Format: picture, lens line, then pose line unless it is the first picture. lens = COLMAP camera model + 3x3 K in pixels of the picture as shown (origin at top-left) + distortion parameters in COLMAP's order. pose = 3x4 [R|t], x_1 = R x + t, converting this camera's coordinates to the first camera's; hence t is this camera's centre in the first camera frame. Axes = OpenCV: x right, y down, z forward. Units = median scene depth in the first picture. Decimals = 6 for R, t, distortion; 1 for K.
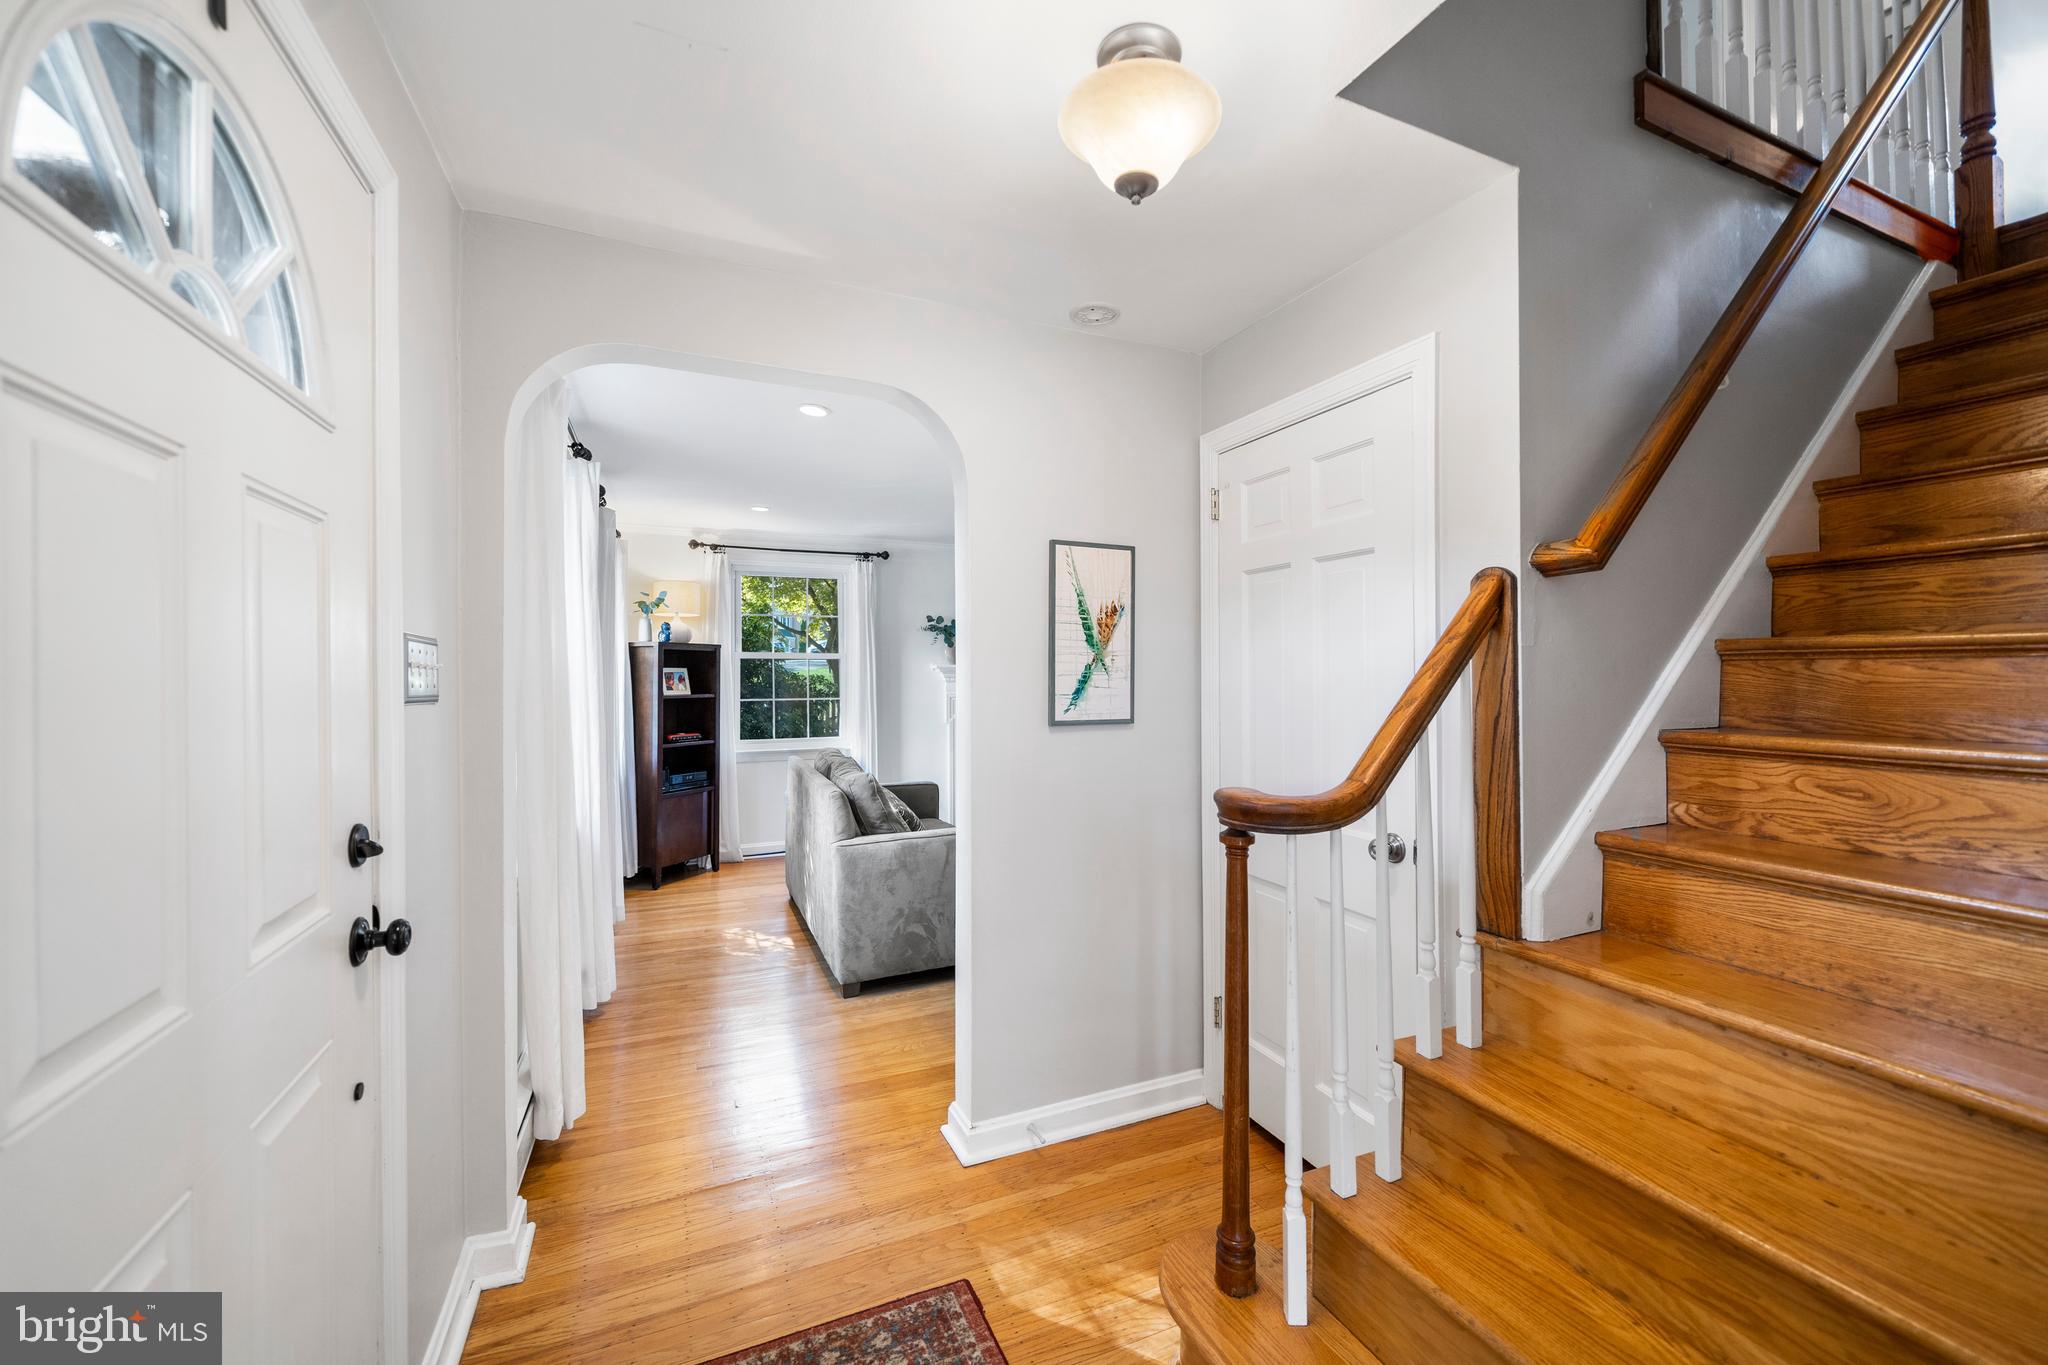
lens RADIAL K [[776.7, 0, 1033.0], [0, 776.7, 671.6], [0, 0, 1]] dist [-0.003547, -0.000188]
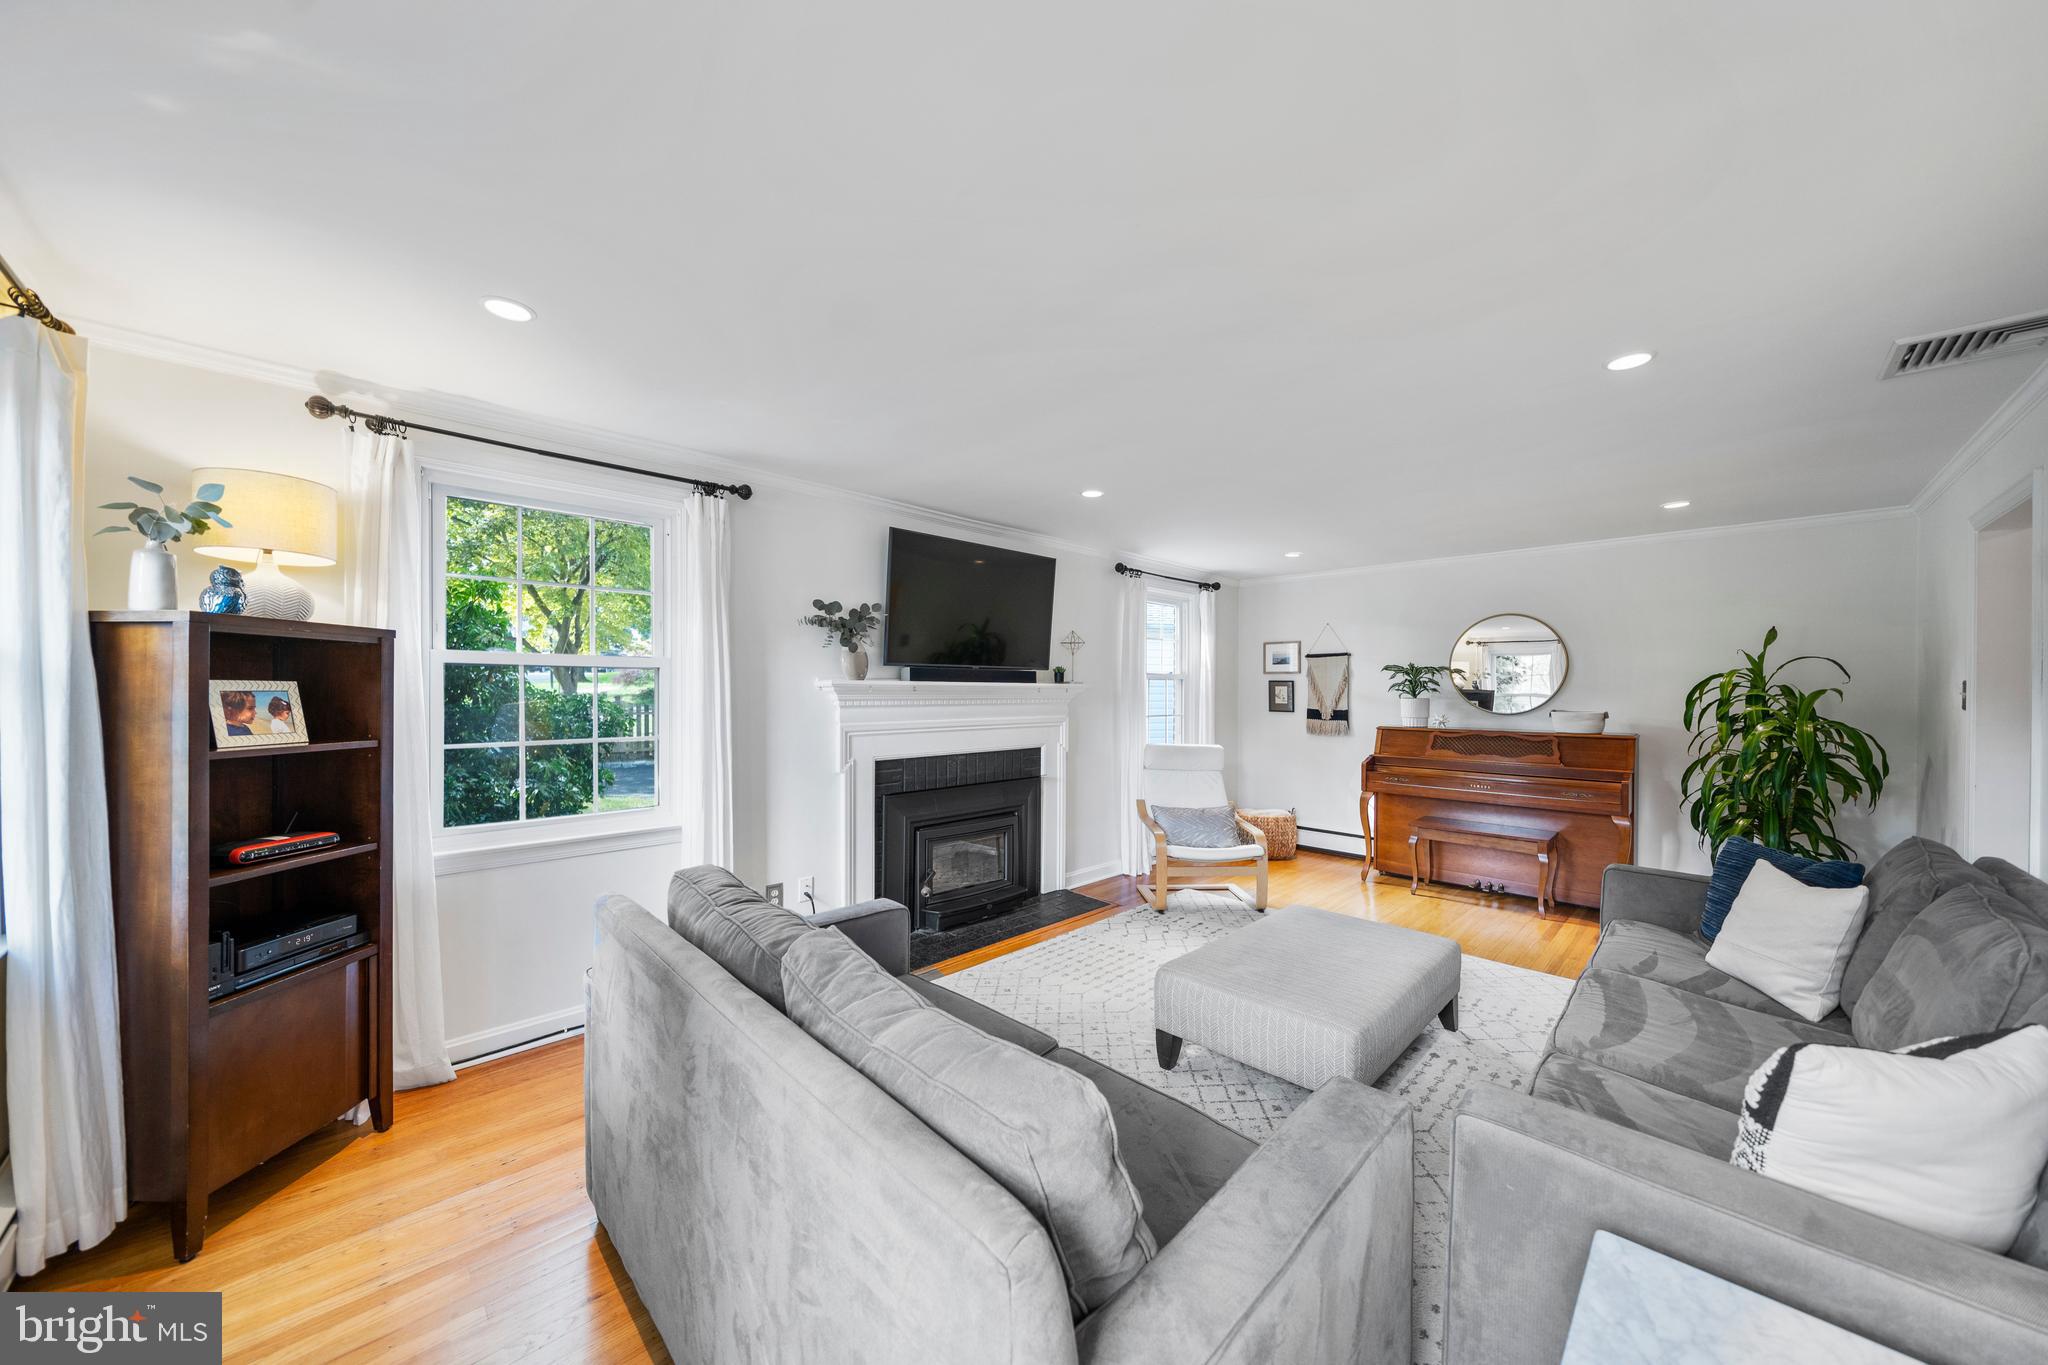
lens RADIAL K [[695.7, 0, 1027.8], [0, 695.7, 696.0], [0, 0, 1]] dist [-0.008371, 0.000008]
pose [[0.936088, 0.003068, 0.351754, -0.198021], [-0.006812, 0.999933, 0.009408, -0.002477], [-0.351701, -0.011203, 0.936045, 0.492400]]
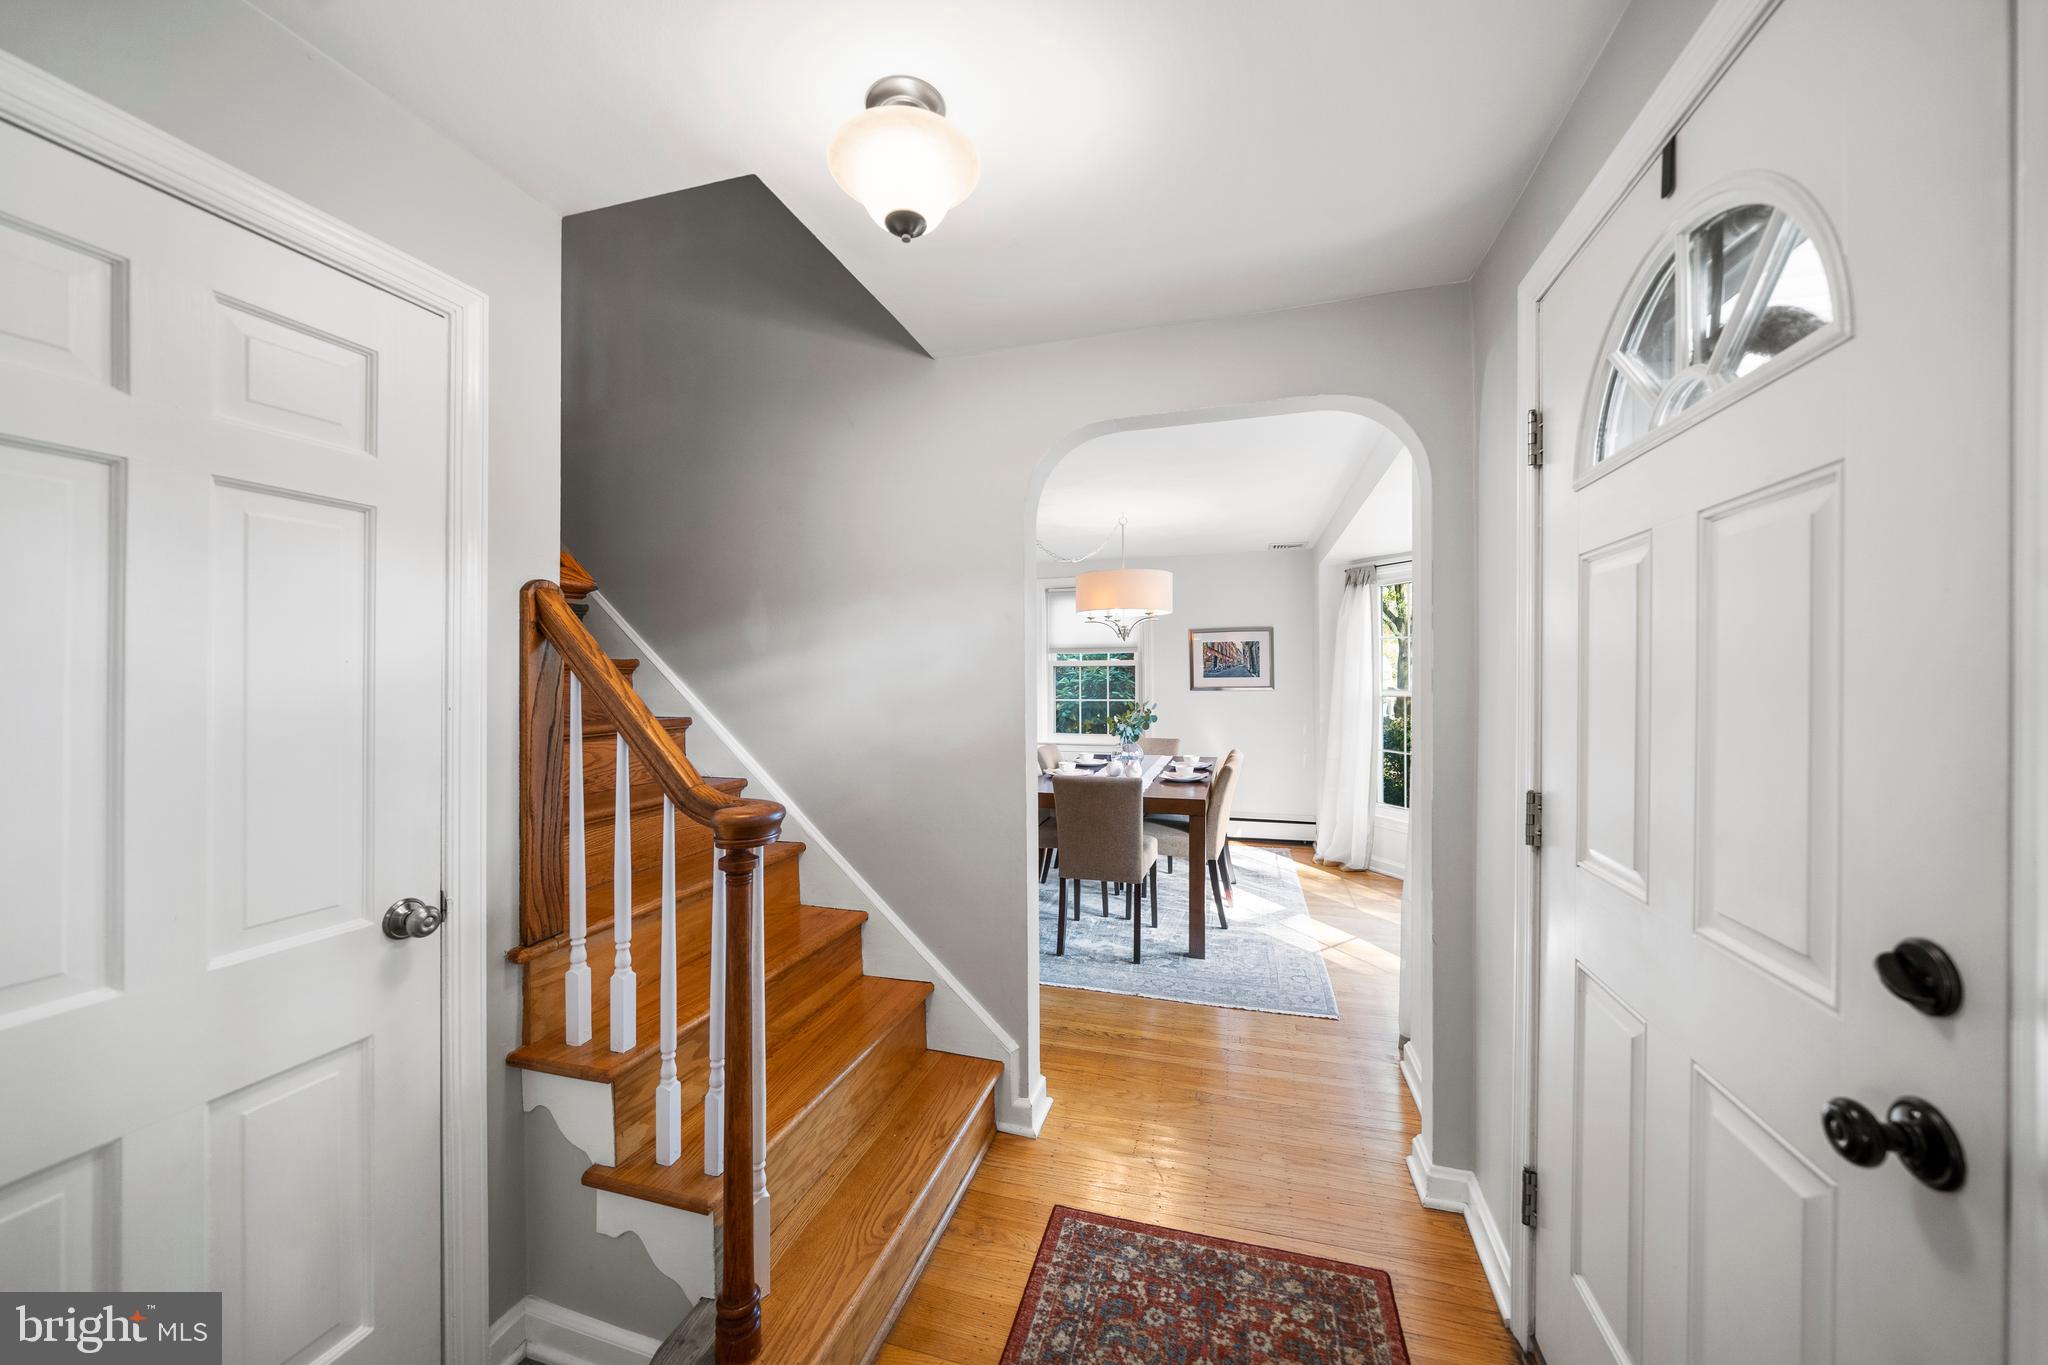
lens RADIAL K [[701.0, 0, 1022.2], [0, 701.0, 673.3], [0, 0, 1]] dist [-0.005151, -0.000002]
pose [[-0.743879, 0.011253, 0.668220, -0.792470], [0.007661, 0.999936, -0.008310, 0.001882], [-0.668271, -0.001062, -0.743917, 2.037546]]
